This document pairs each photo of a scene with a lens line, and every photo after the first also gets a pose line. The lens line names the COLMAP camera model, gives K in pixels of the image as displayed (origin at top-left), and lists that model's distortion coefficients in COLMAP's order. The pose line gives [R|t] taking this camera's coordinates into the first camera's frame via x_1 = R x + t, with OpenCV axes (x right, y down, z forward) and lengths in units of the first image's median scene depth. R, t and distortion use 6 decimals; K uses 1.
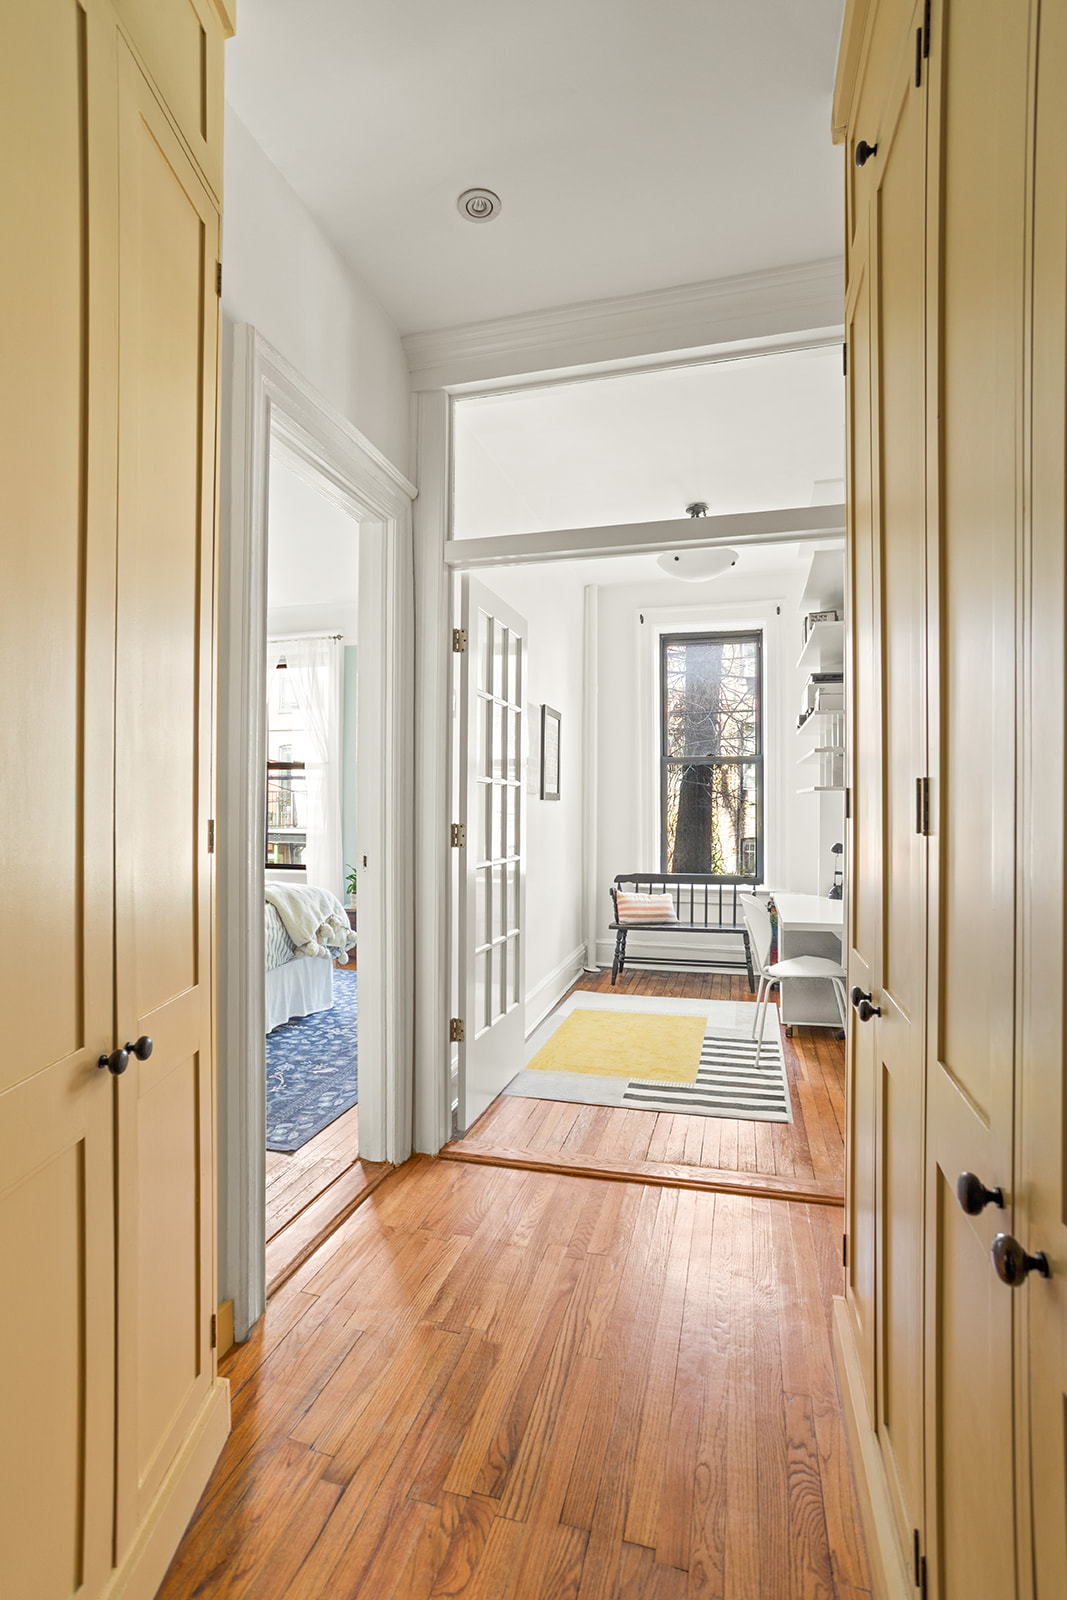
lens RADIAL K [[789.2, 0, 526.3], [0, 789.2, 807.7], [0, 0, 1]] dist [-0.056908, -0.000295]
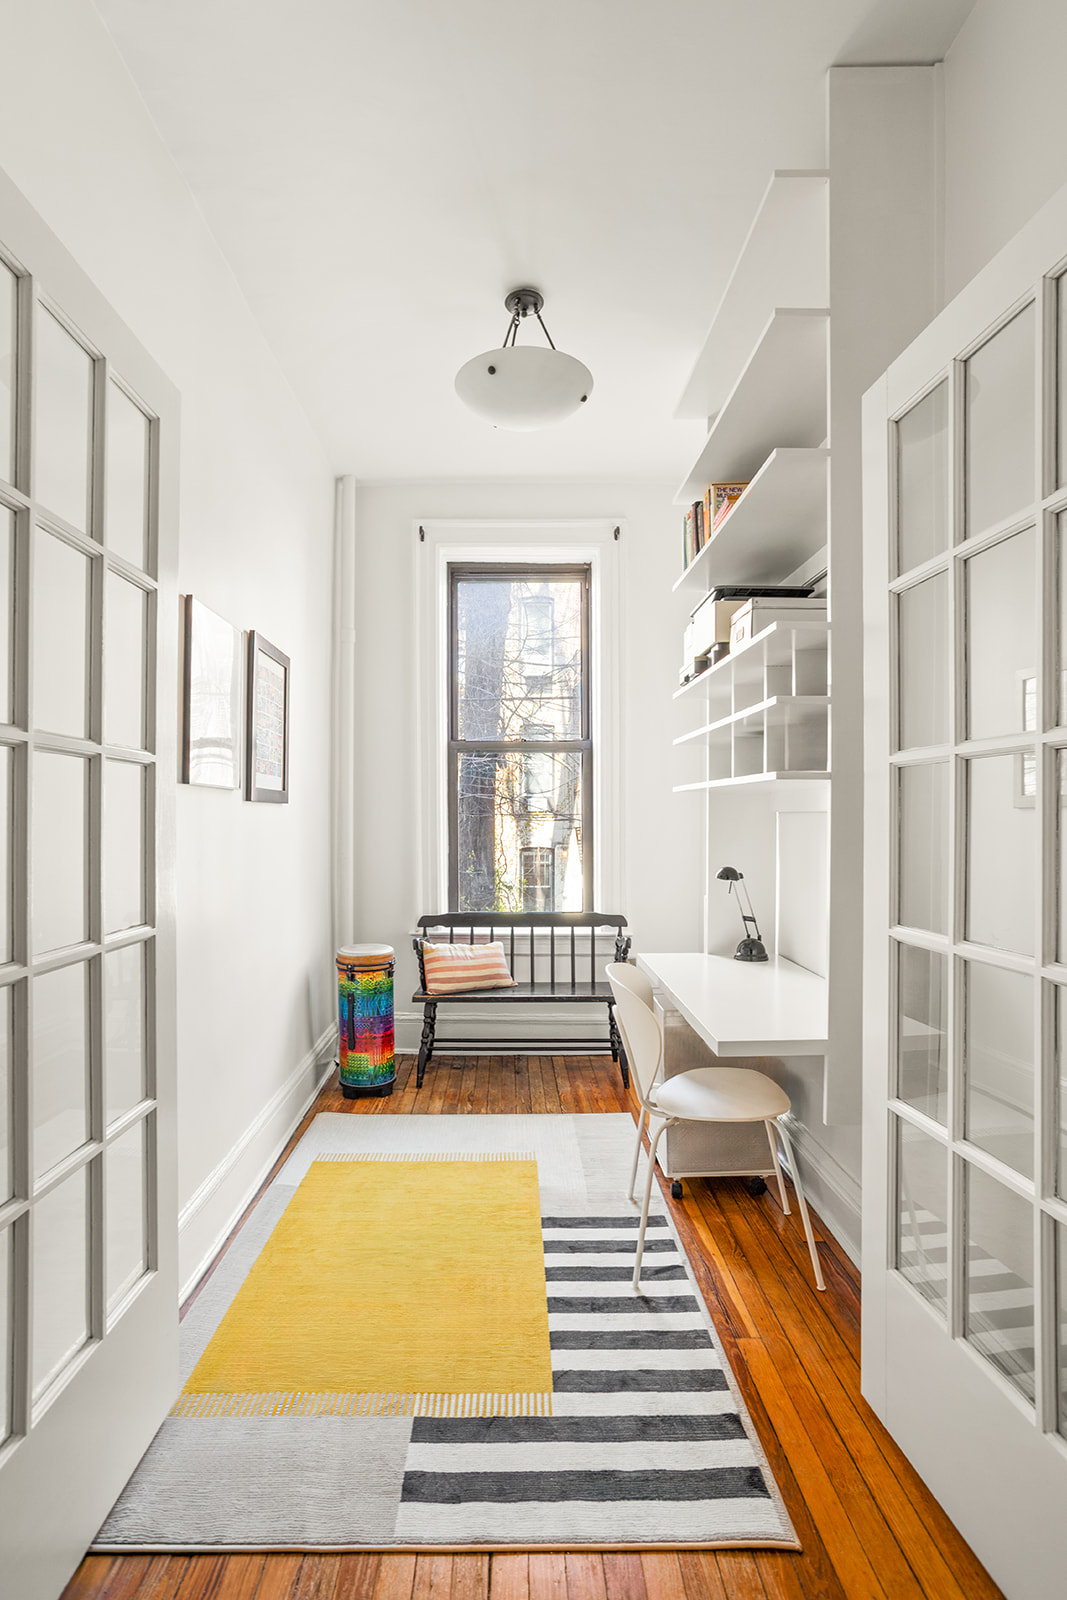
lens RADIAL K [[789.2, 0, 526.3], [0, 789.2, 807.7], [0, 0, 1]] dist [-0.056908, -0.000295]
pose [[0.958118, -0.000875, 0.286372, 0.049216], [0.003401, 0.999960, -0.008324, -0.000465], [-0.286353, 0.008949, 0.958082, 0.404401]]
